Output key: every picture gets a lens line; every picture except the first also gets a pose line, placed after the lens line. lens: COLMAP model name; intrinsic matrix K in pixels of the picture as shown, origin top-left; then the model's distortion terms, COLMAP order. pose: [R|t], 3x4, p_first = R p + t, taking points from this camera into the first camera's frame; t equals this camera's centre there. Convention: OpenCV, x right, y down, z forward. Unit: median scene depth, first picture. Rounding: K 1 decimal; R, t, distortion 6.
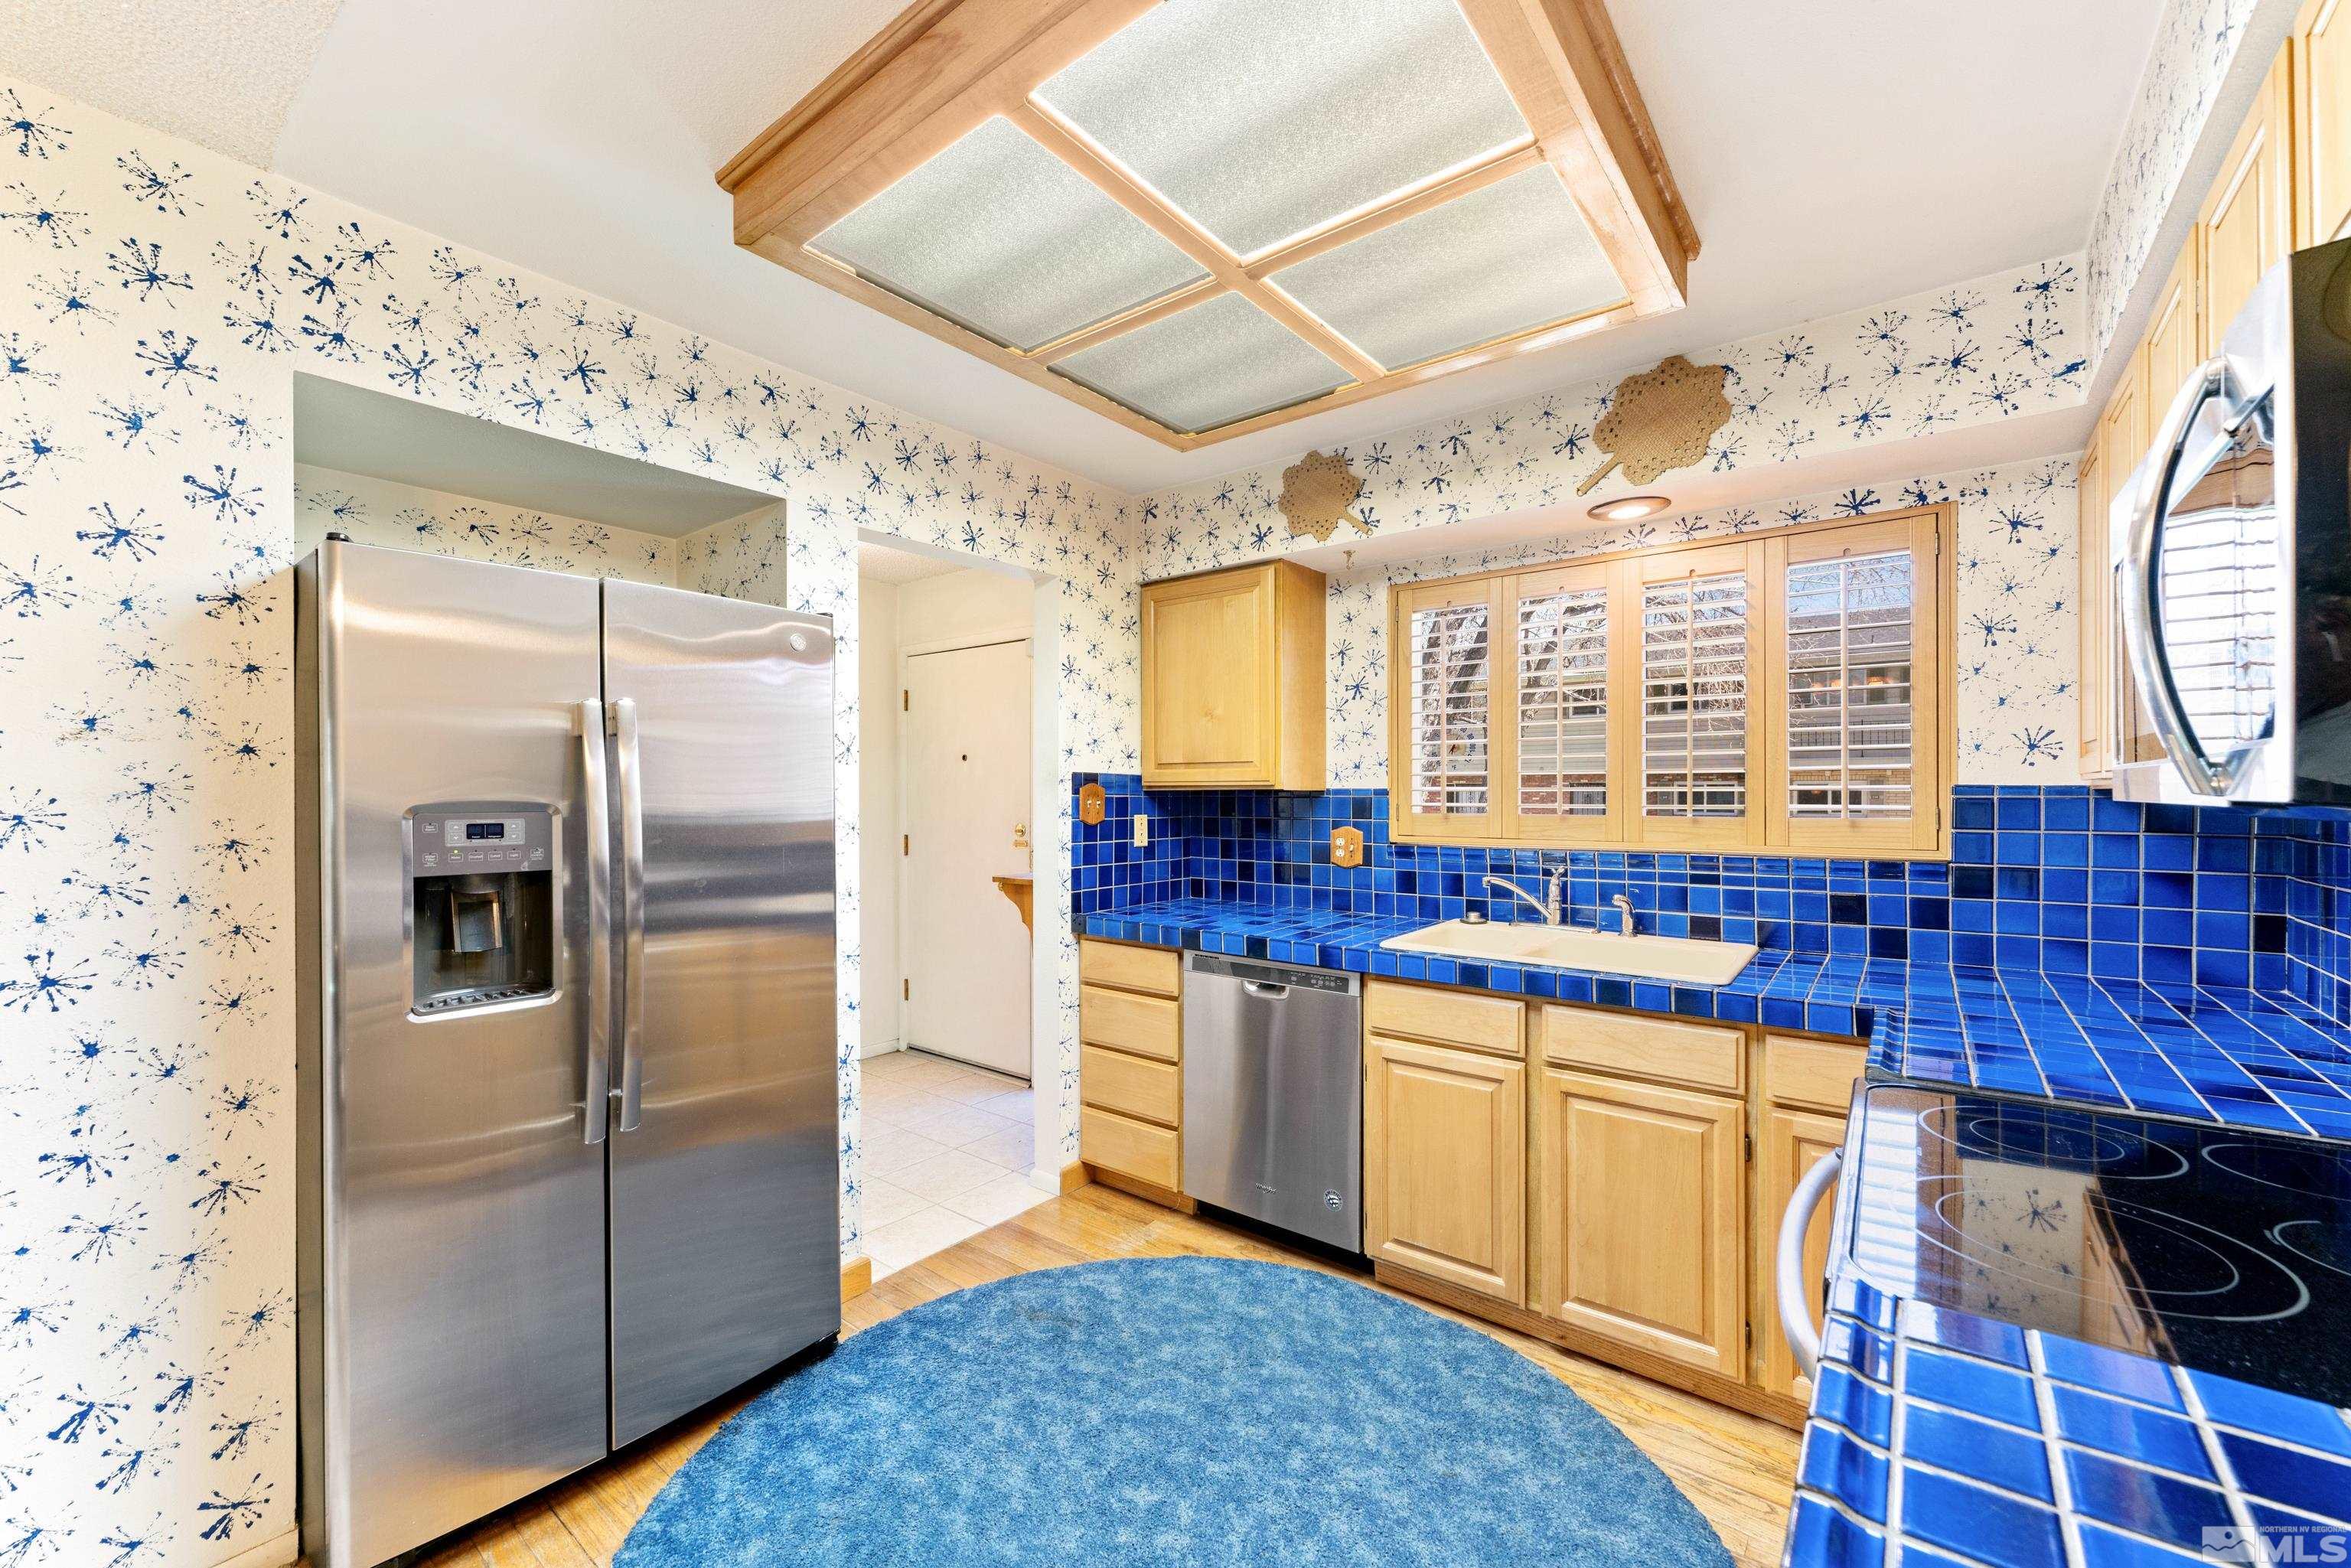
lens RADIAL K [[937.0, 0, 1177.8], [0, 937.0, 795.4], [0, 0, 1]] dist [0.001228, -0.000480]
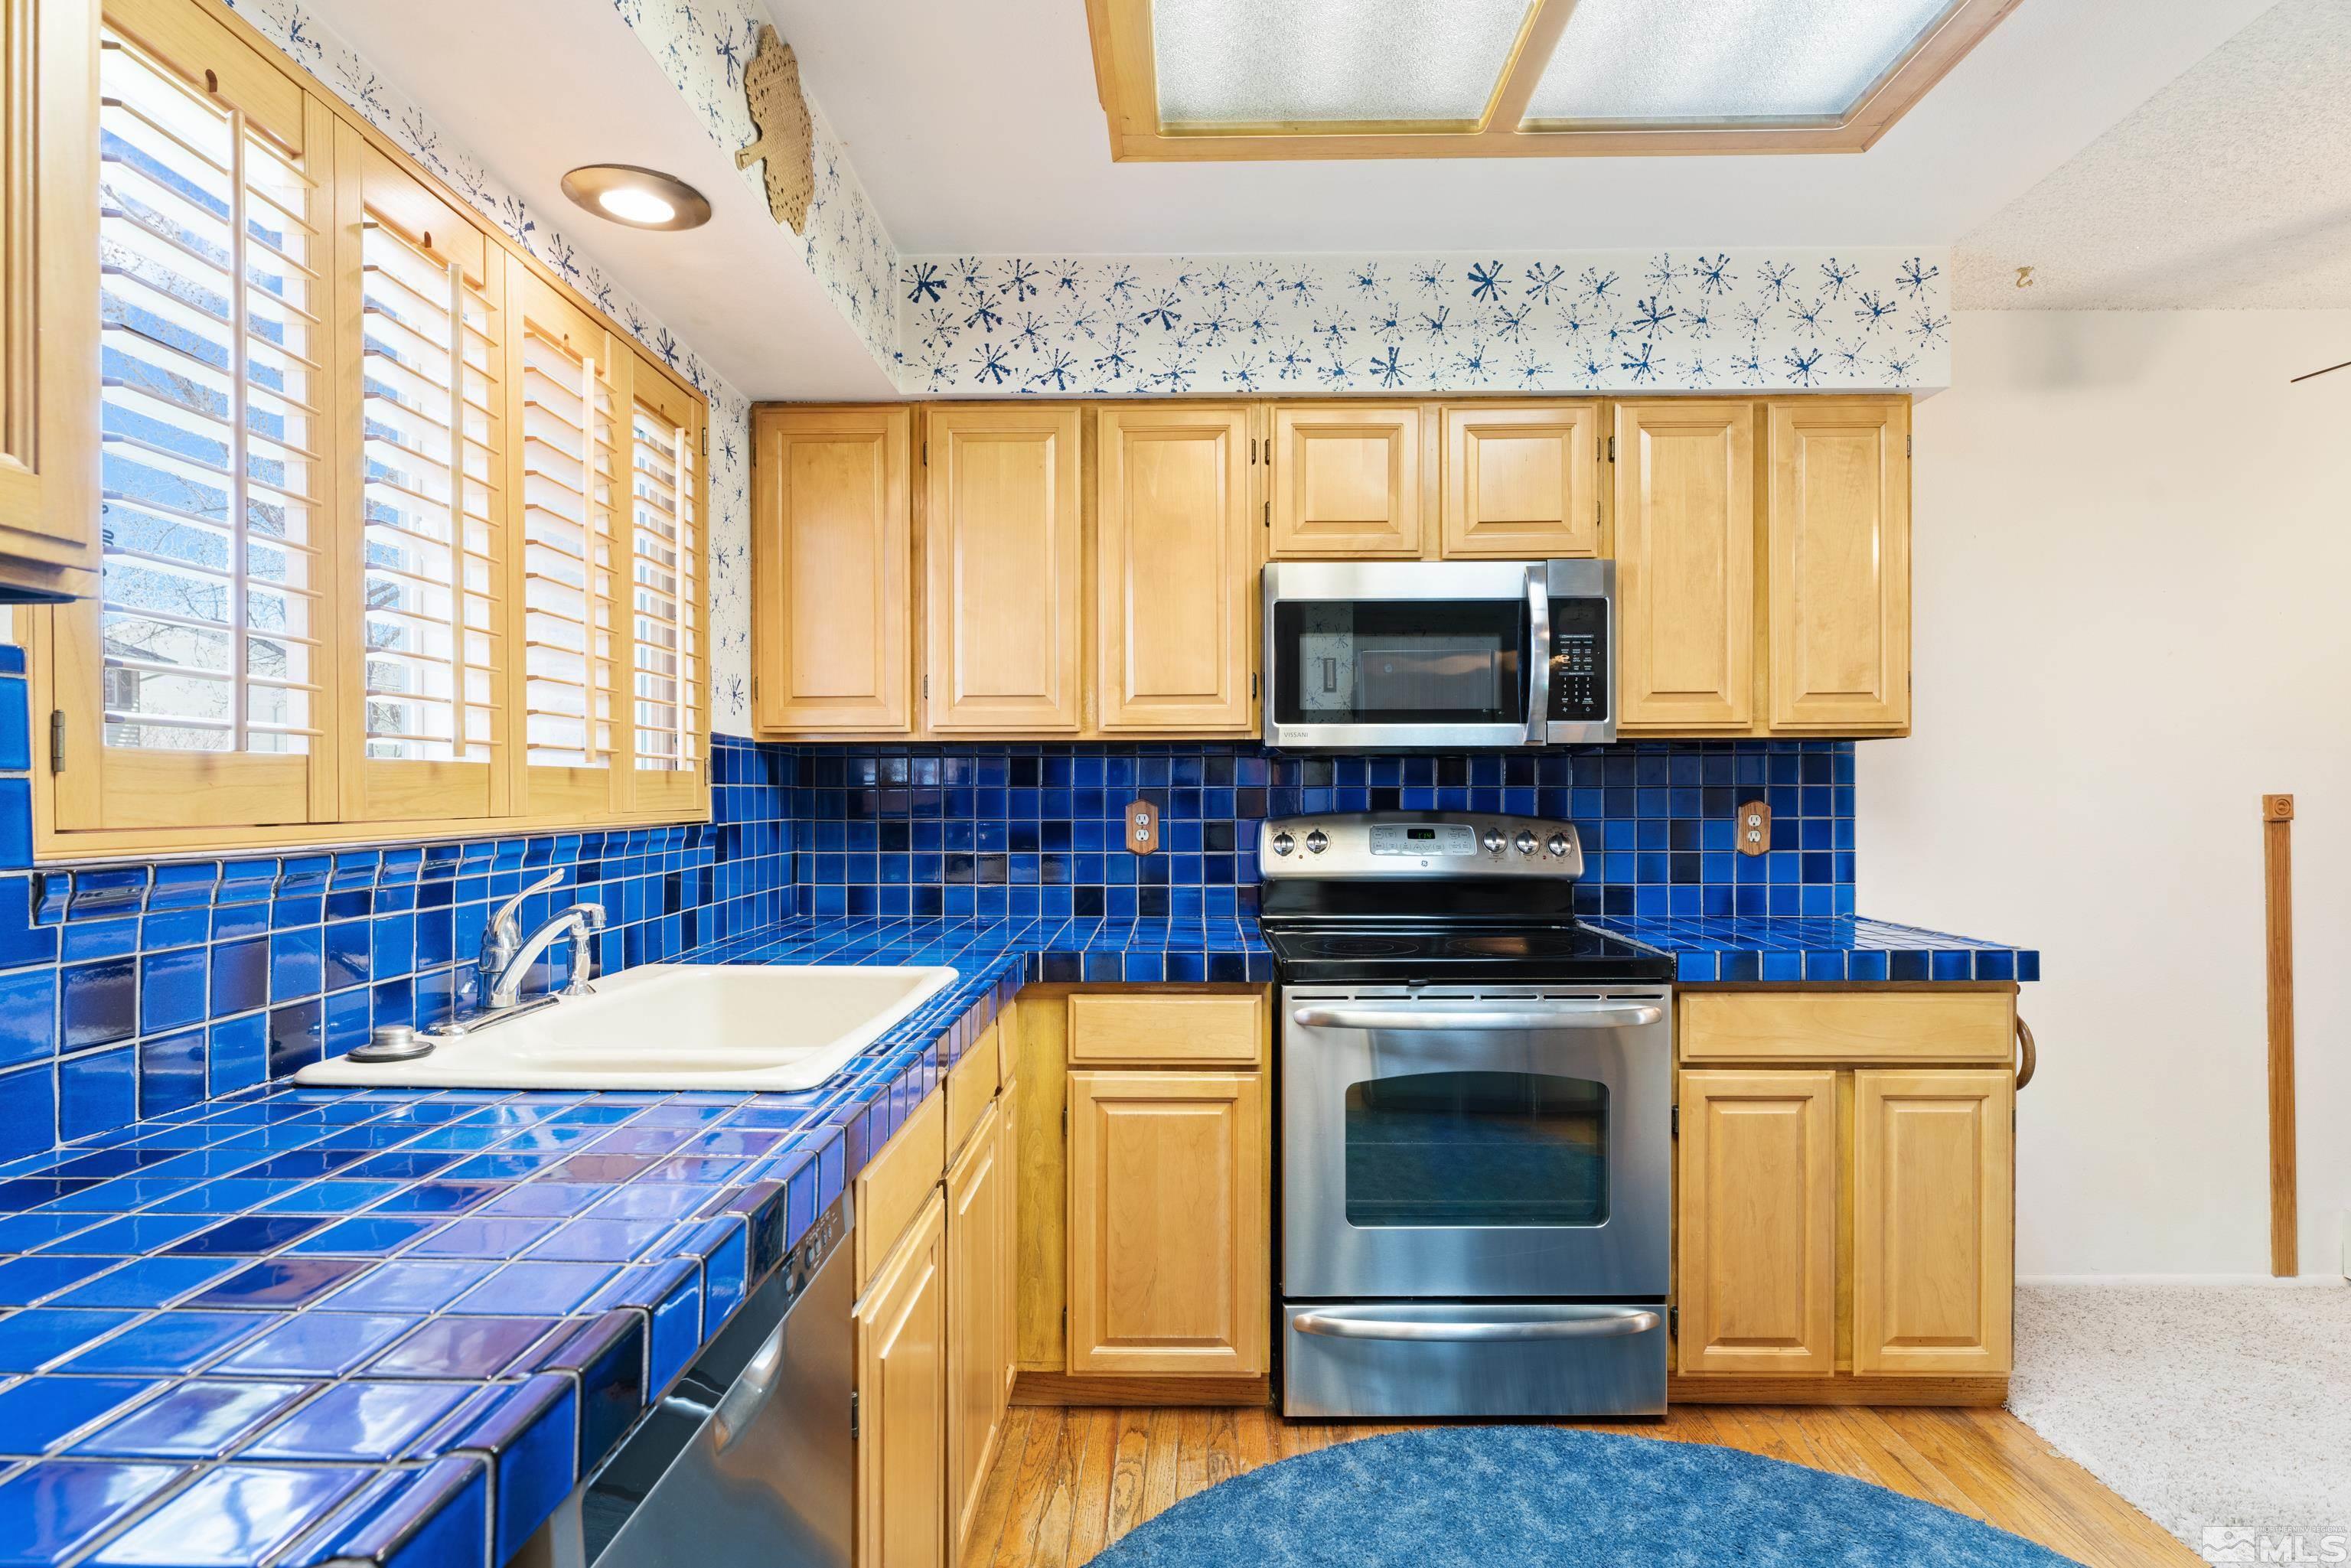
lens RADIAL K [[1209.7, 0, 1180.1], [0, 1209.7, 800.9], [0, 0, 1]] dist [-0.002906, 0.000160]
pose [[-0.611338, 0.000677, 0.791369, -0.274690], [0.008310, 0.999950, 0.005564, 0.044664], [-0.791326, 0.009977, -0.611313, 1.210583]]
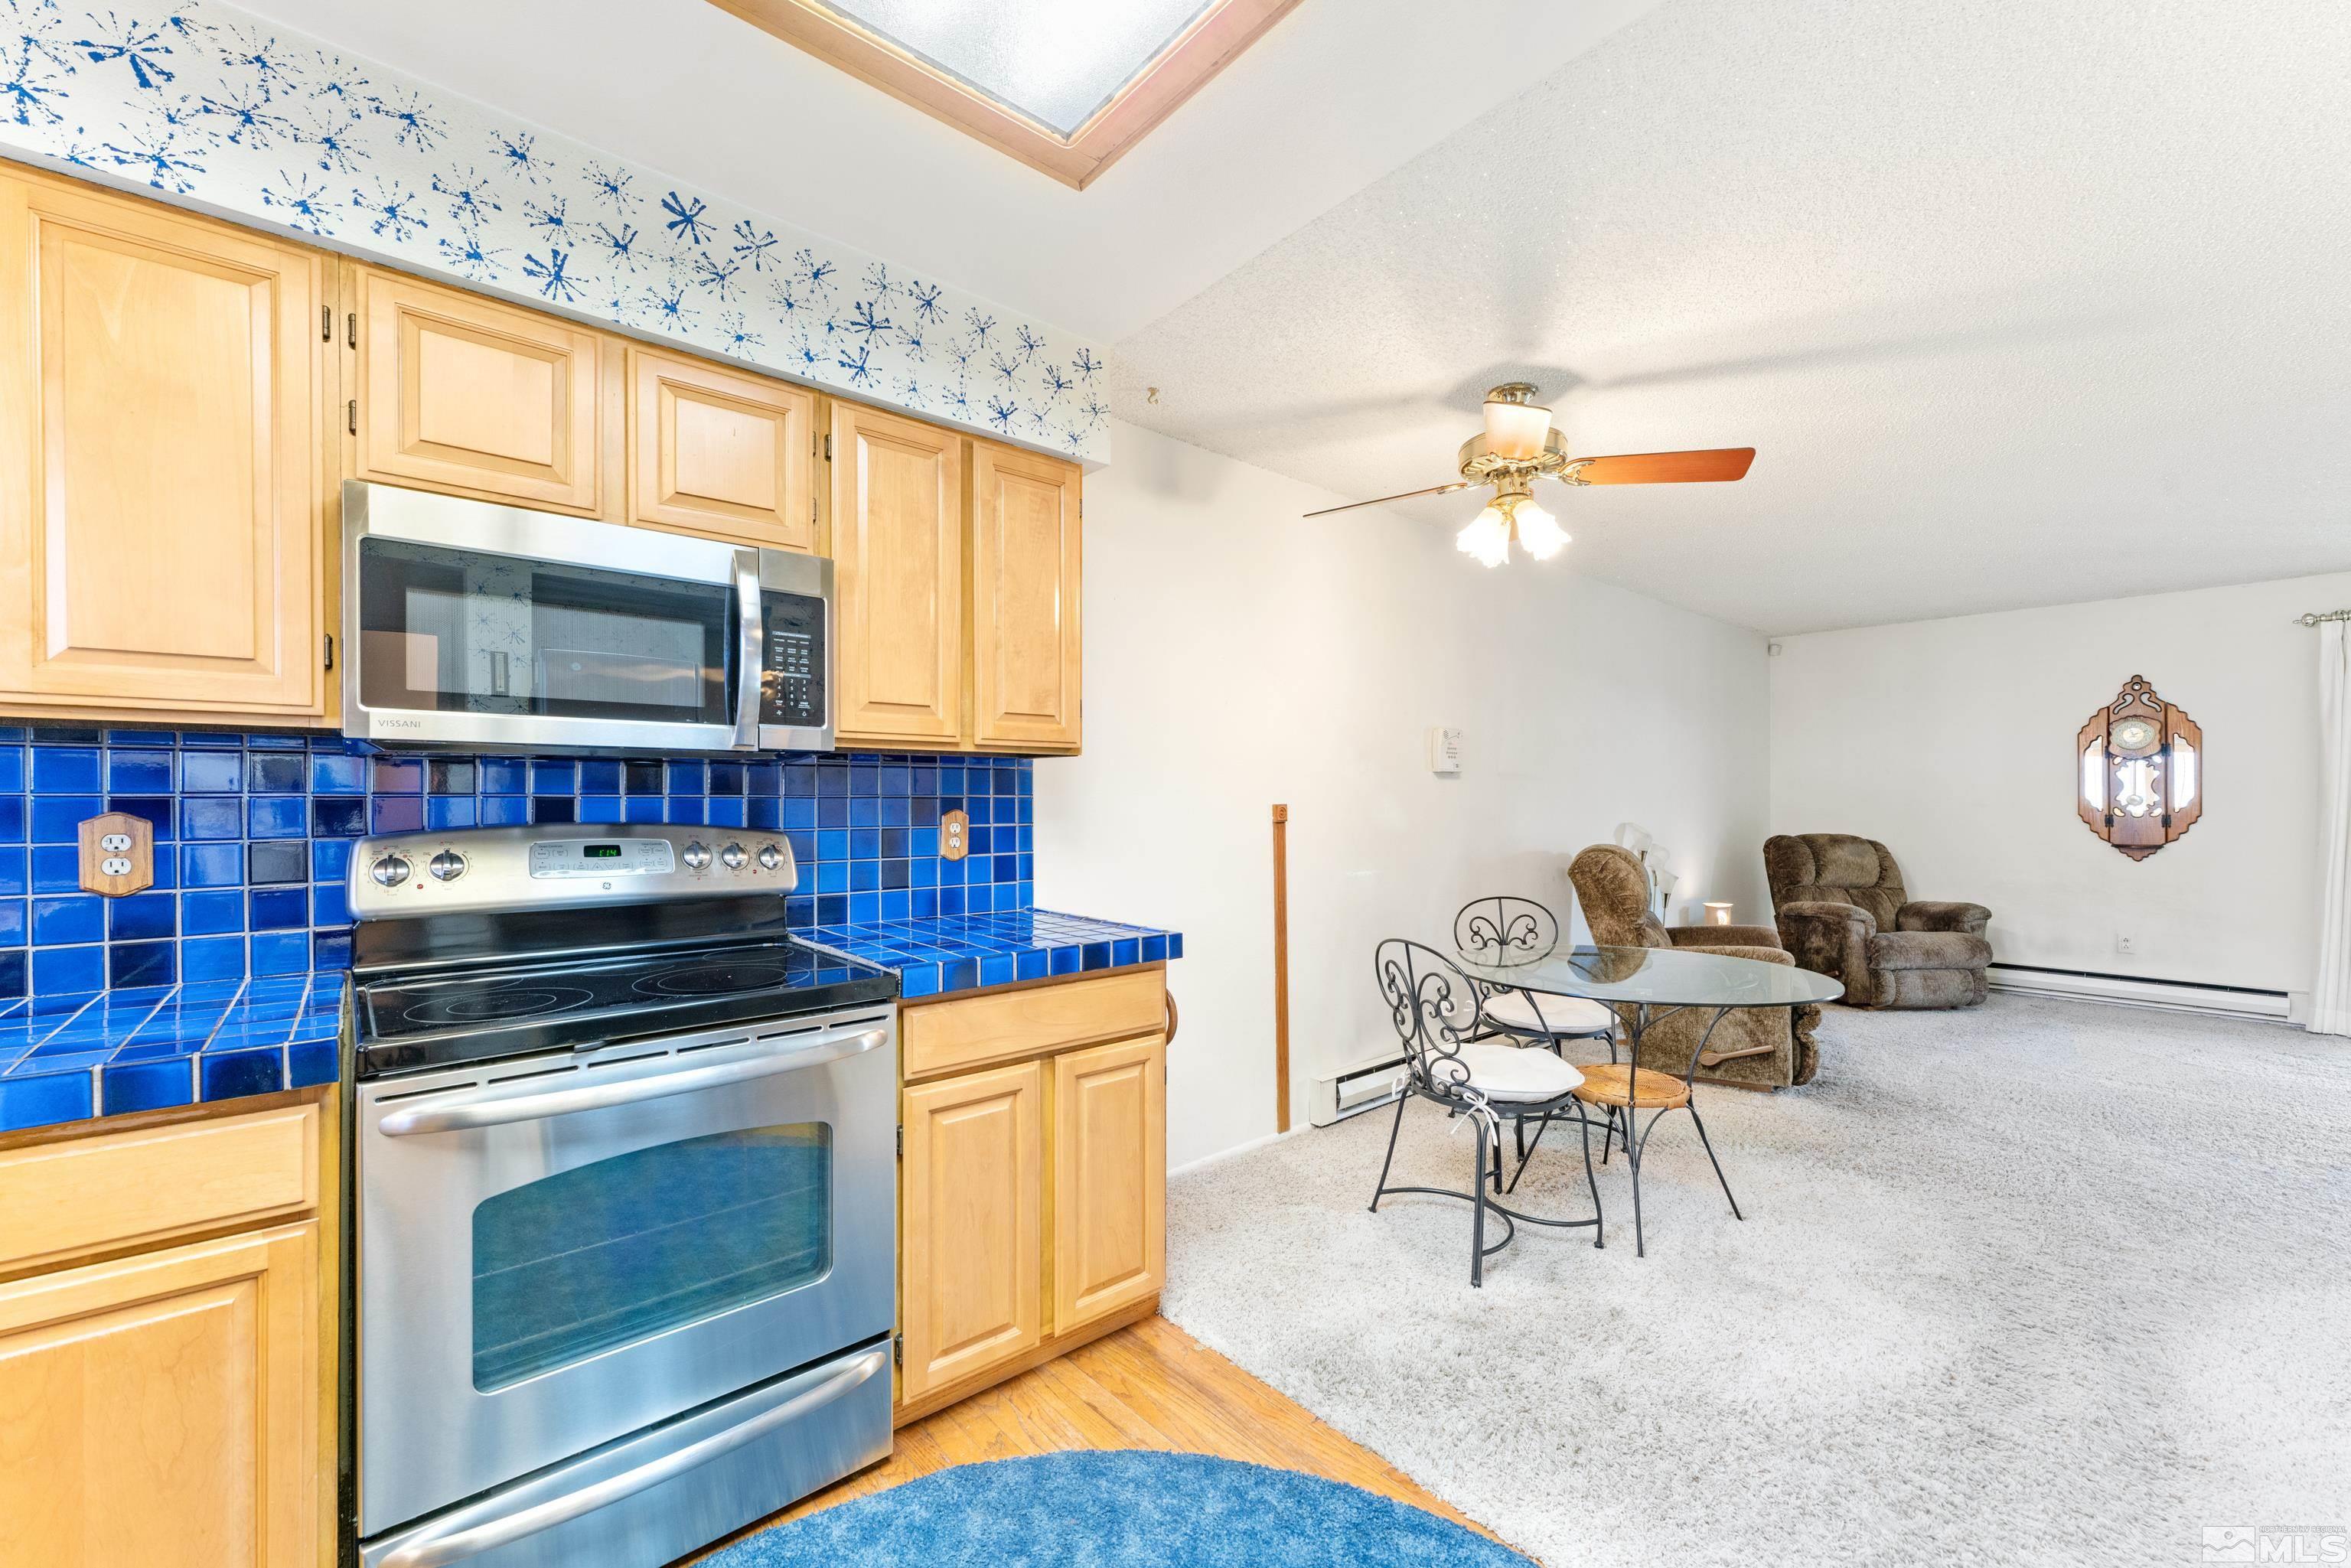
lens RADIAL K [[937.0, 0, 1183.2], [0, 937.0, 803.2], [0, 0, 1]] dist [0.001228, -0.000480]
pose [[-0.983486, 0.003235, 0.180957, -0.102539], [0.004647, 0.999962, 0.007379, 0.042249], [-0.180926, 0.008098, -0.983463, 0.984457]]
